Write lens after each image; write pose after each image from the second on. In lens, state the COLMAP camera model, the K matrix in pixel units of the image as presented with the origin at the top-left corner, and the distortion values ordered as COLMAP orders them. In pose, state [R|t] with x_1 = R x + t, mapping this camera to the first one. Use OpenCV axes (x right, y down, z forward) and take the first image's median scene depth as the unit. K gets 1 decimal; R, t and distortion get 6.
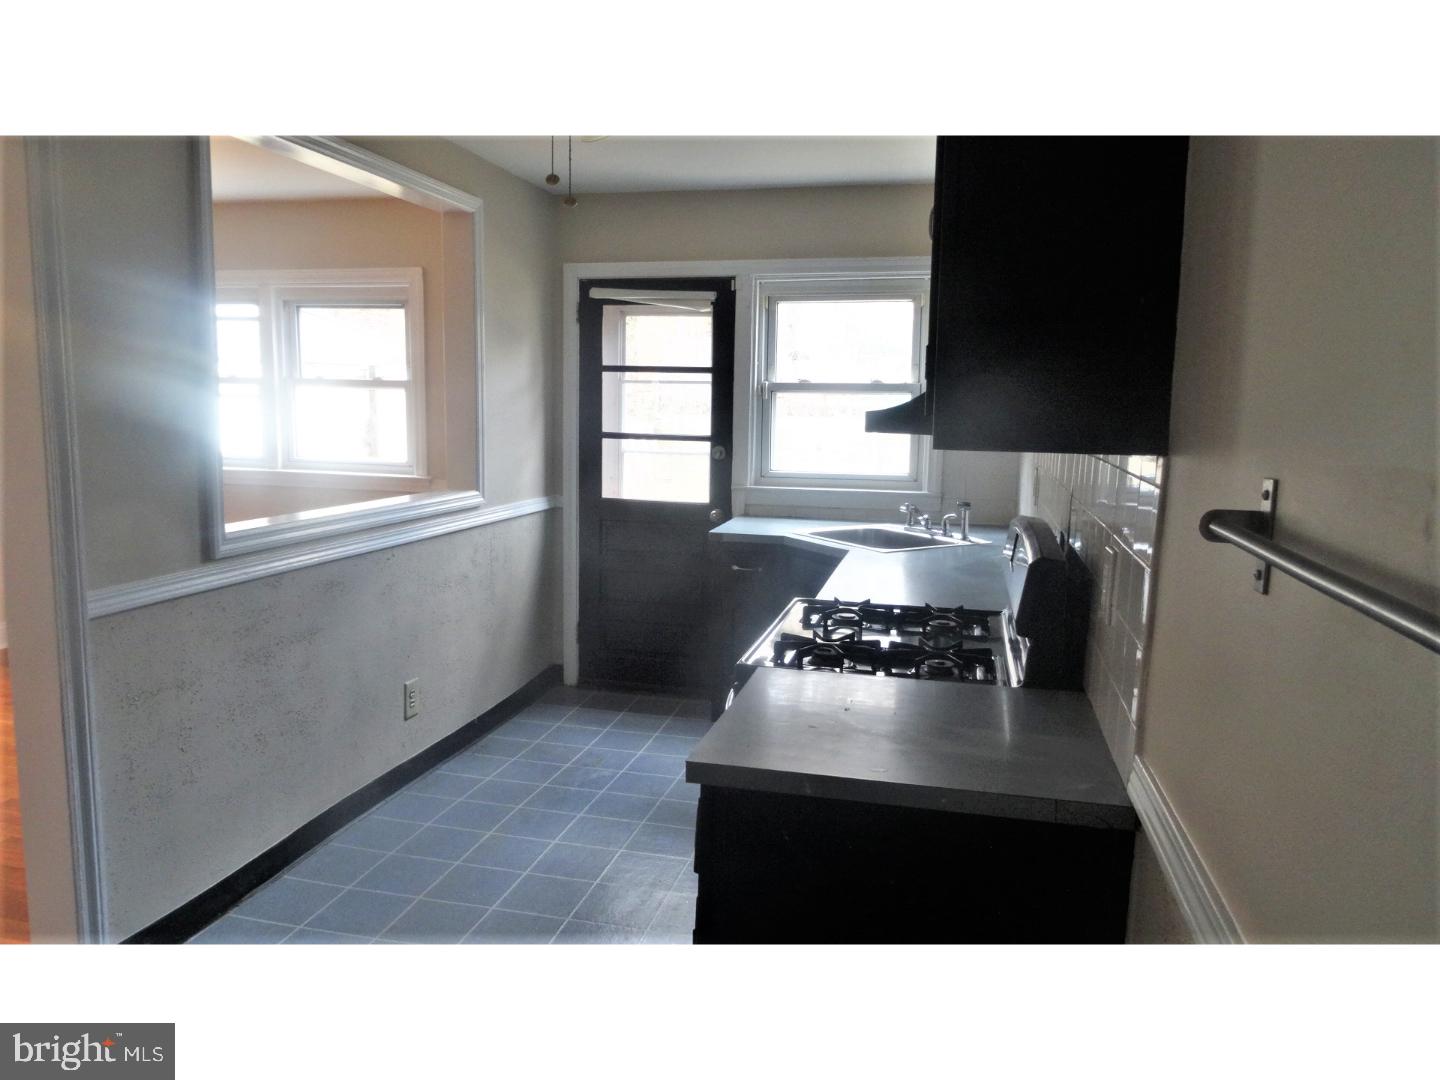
lens RADIAL K [[1078.2, 0, 720.0], [0, 1078.2, 540.0], [0, 0, 1]] dist [-0.026571, -0.000041]
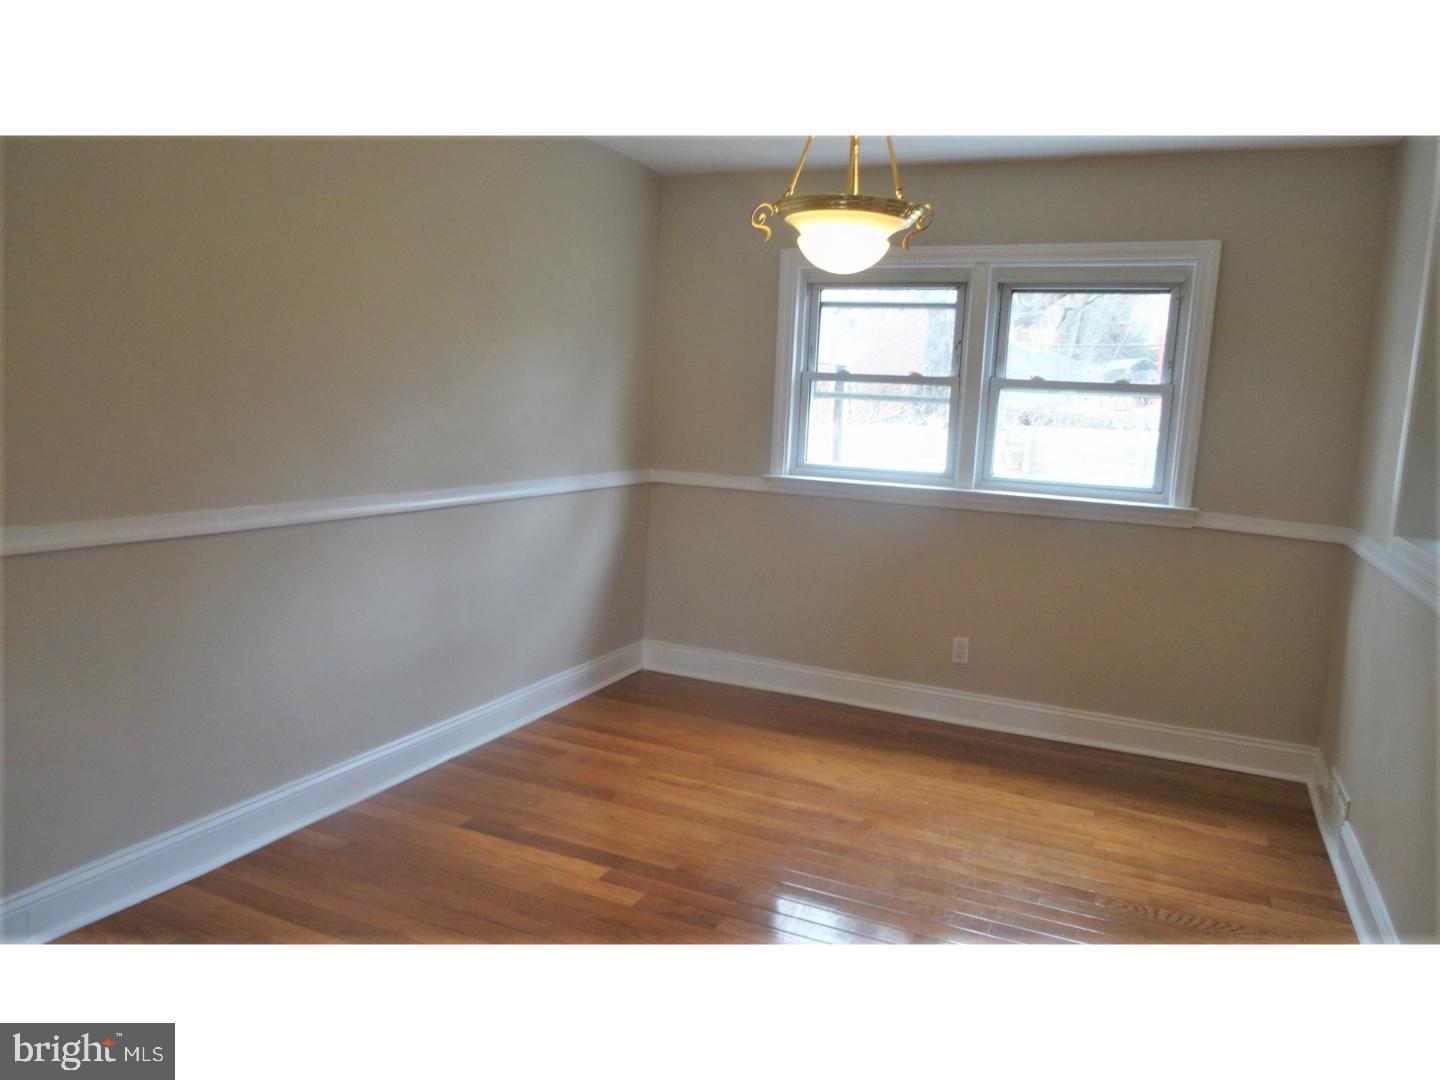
lens RADIAL K [[1035.4, 0, 720.0], [0, 1035.4, 540.0], [0, 0, 1]] dist [0.000639, 0.003521]
pose [[0.994557, 0.007073, 0.103951, -0.295756], [-0.009109, 0.999775, 0.019131, -0.019512], [-0.103793, -0.019973, 0.994398, 0.116065]]
